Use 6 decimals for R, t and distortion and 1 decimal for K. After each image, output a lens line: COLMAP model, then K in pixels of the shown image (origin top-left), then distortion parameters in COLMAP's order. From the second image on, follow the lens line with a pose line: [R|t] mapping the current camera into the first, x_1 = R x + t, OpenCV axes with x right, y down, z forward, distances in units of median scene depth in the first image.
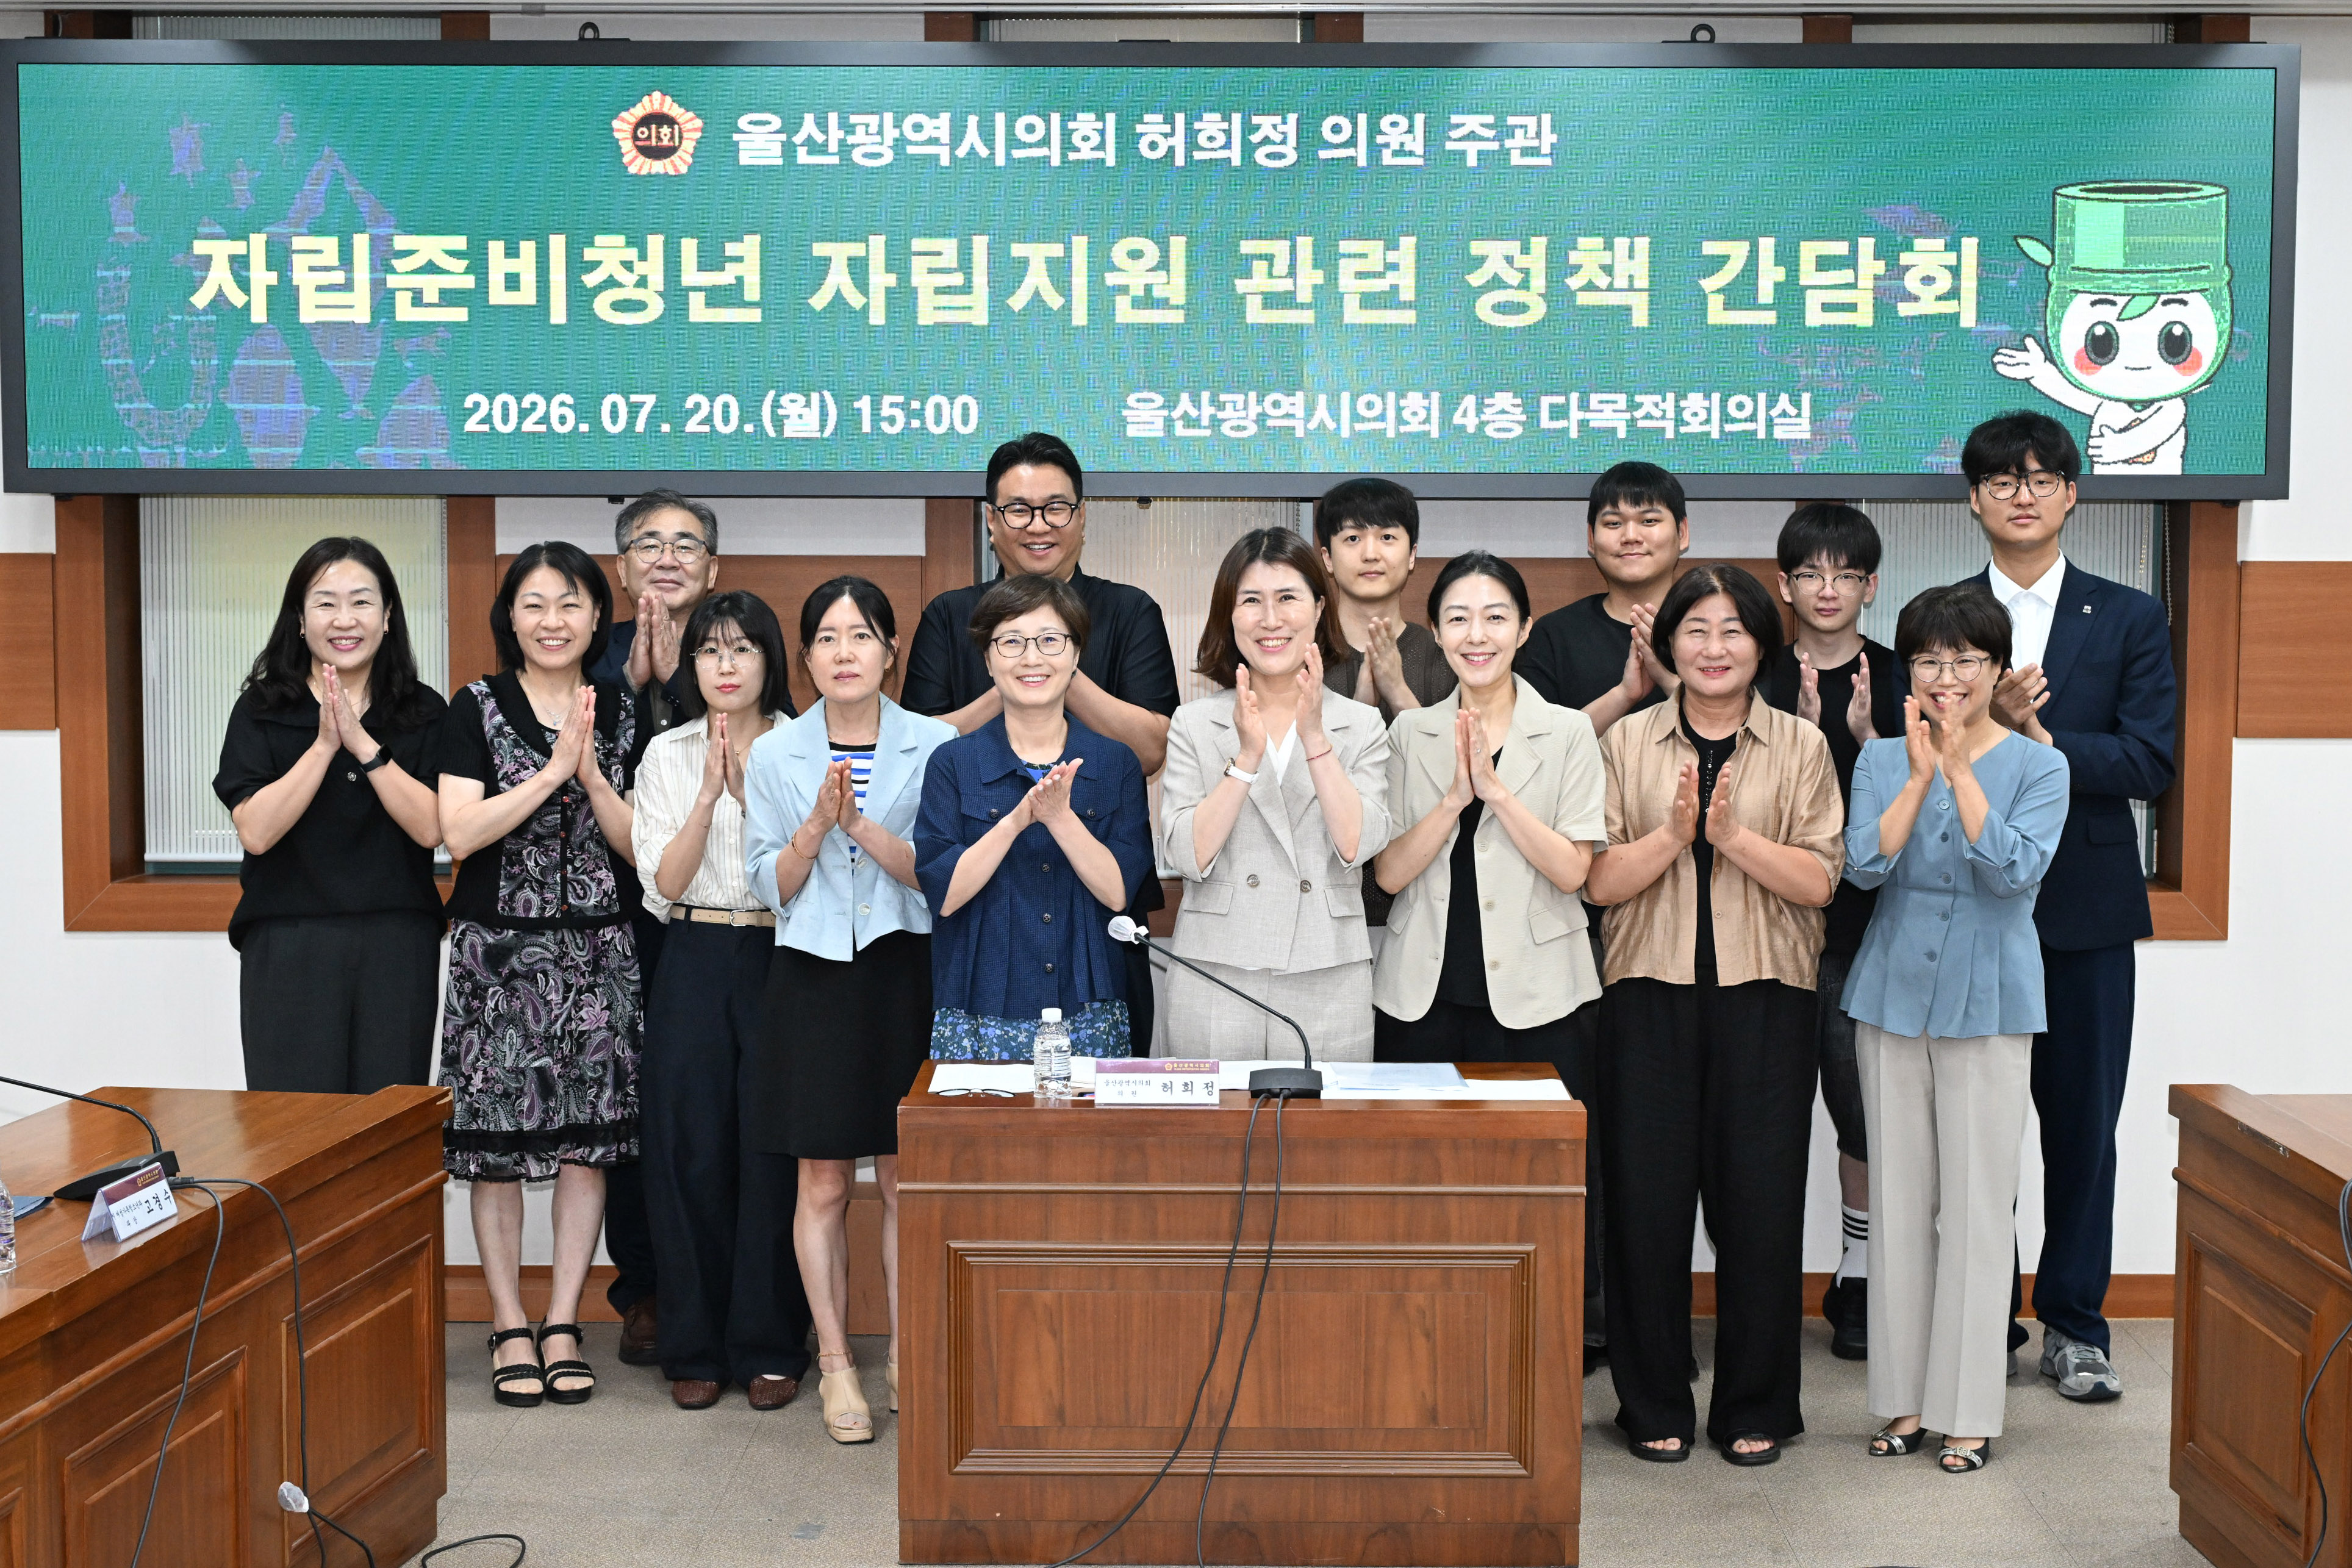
lens RADIAL K [[3778.3, 0, 1178.1], [0, 3778.3, 798.9], [0, 0, 1]] dist [0.001445, 0.000000]
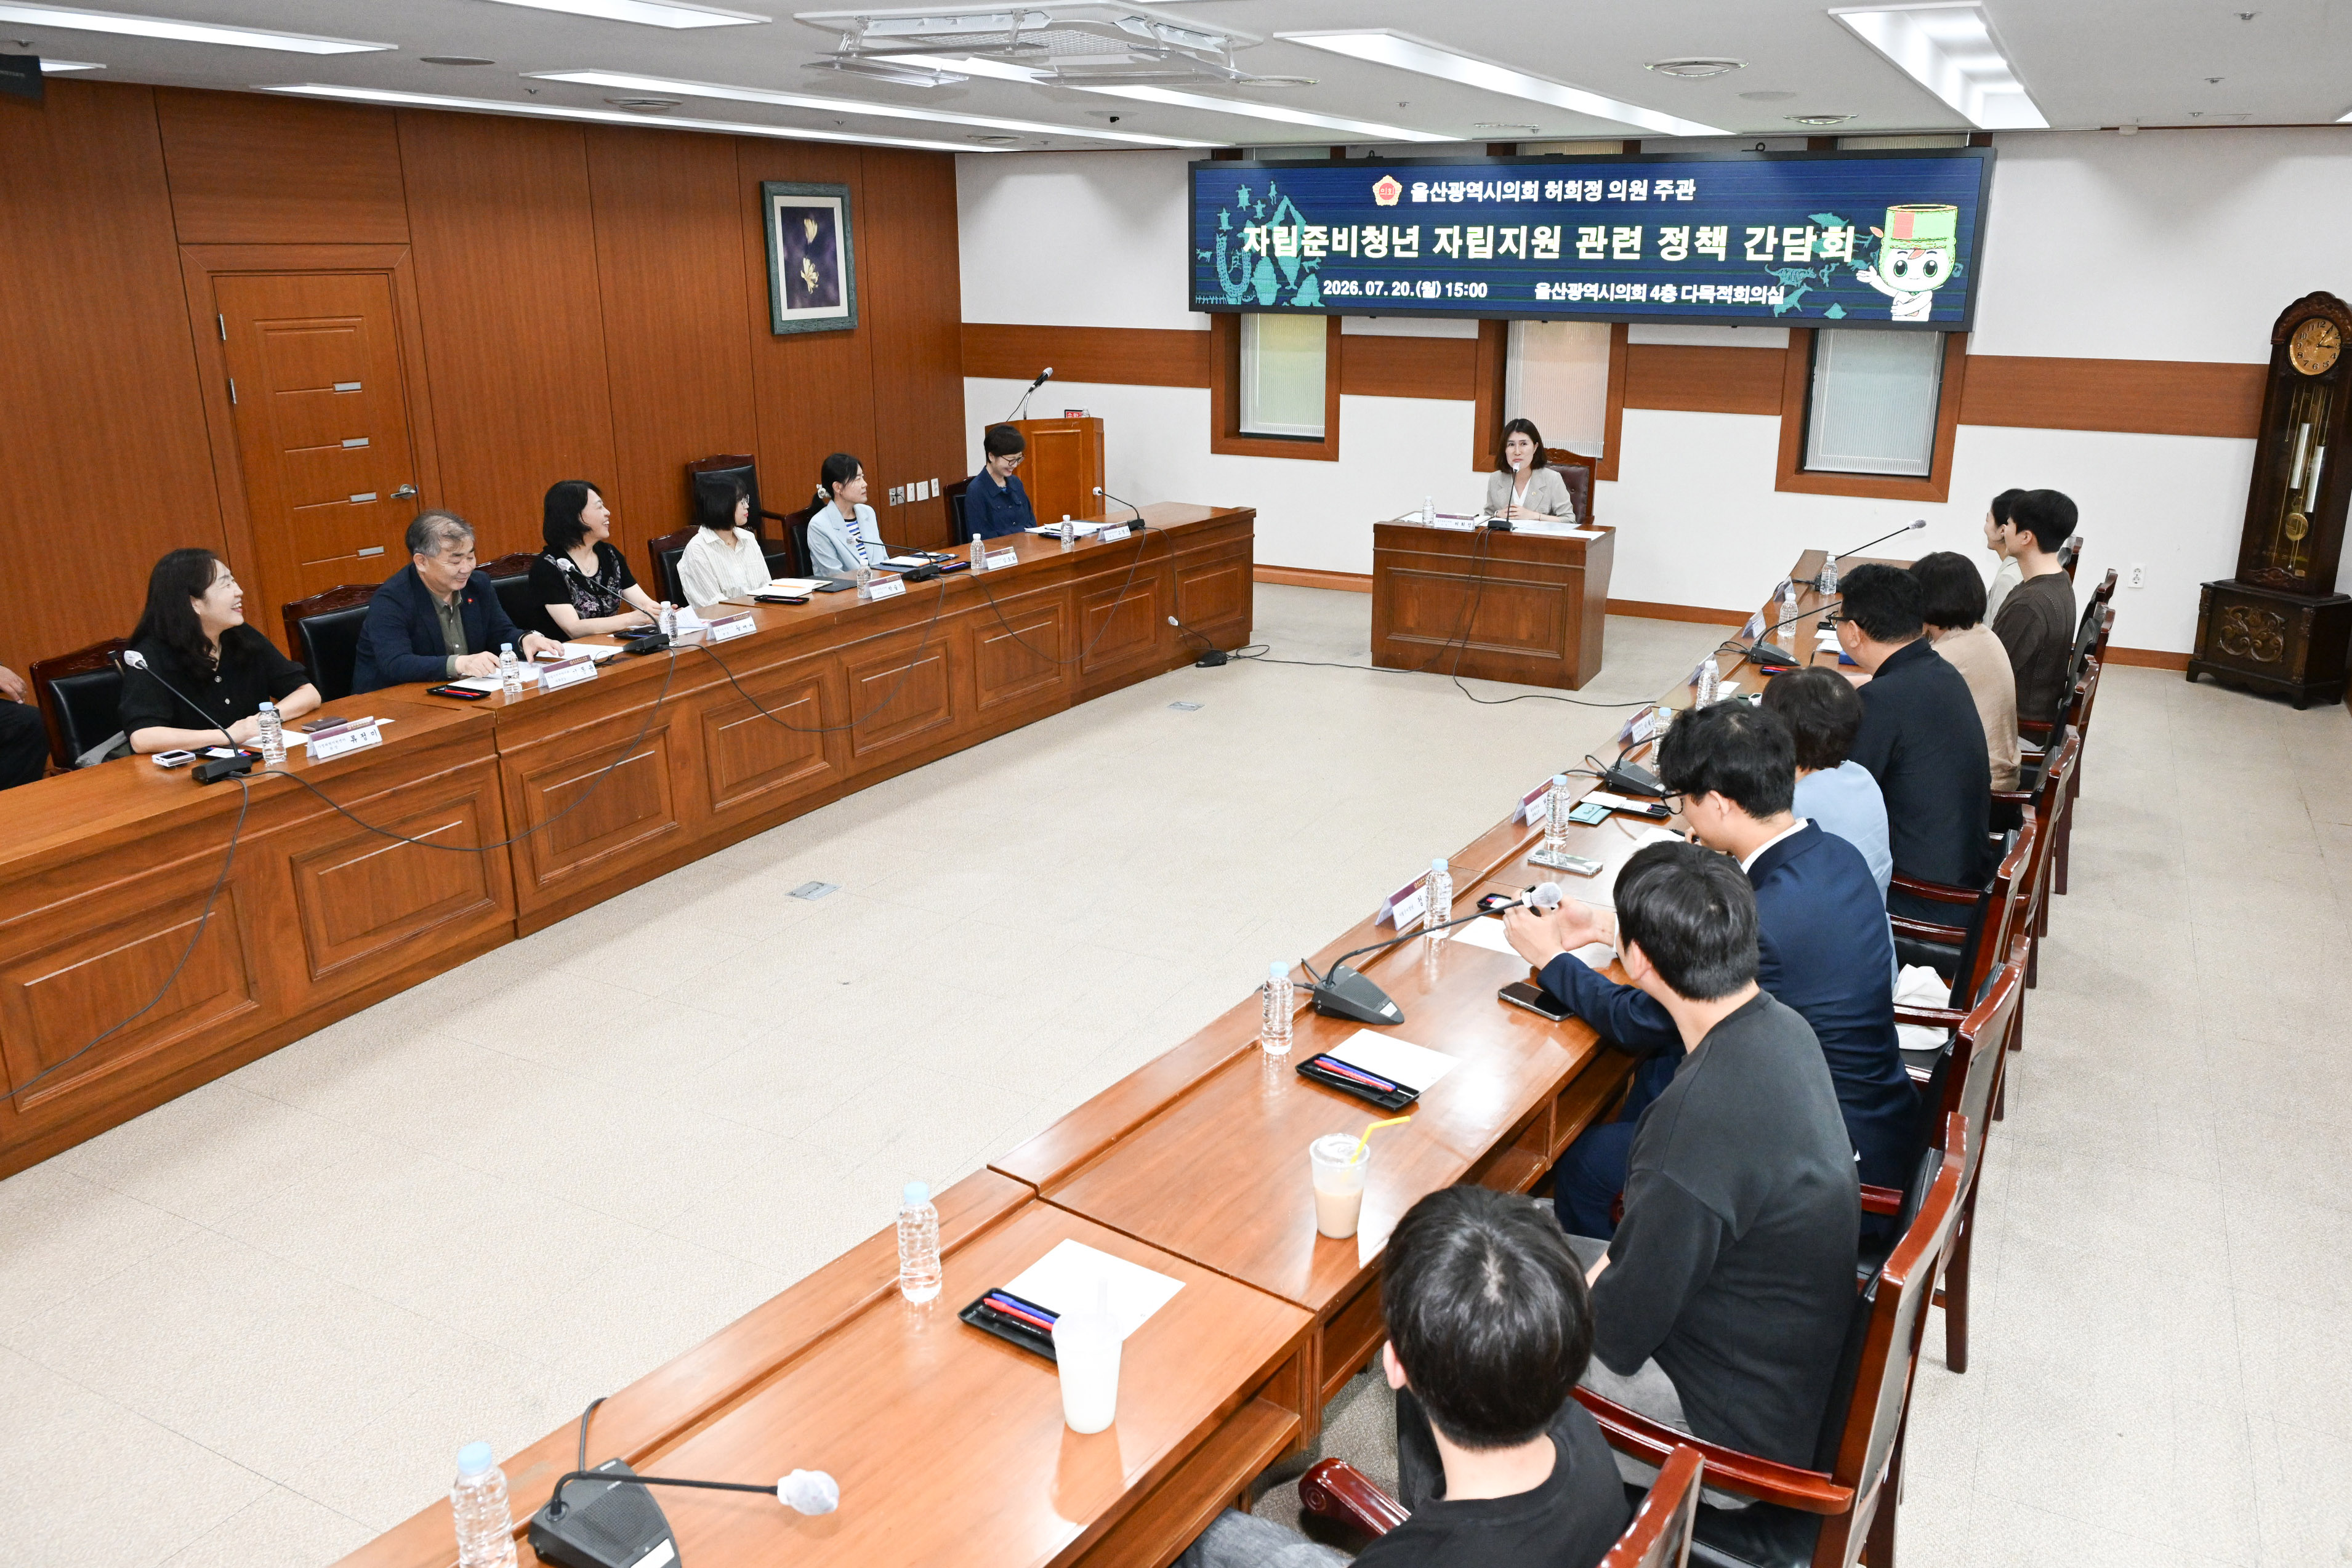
lens RADIAL K [[1675.0, 0, 1235.3], [0, 1675.0, 731.0], [0, 0, 1]] dist [-0.005234, -0.000013]
pose [[0.897129, 0.124962, -0.423727, 0.361281], [-0.038753, 0.977723, 0.206292, -0.028819], [0.440067, -0.168650, 0.881986, -0.273912]]
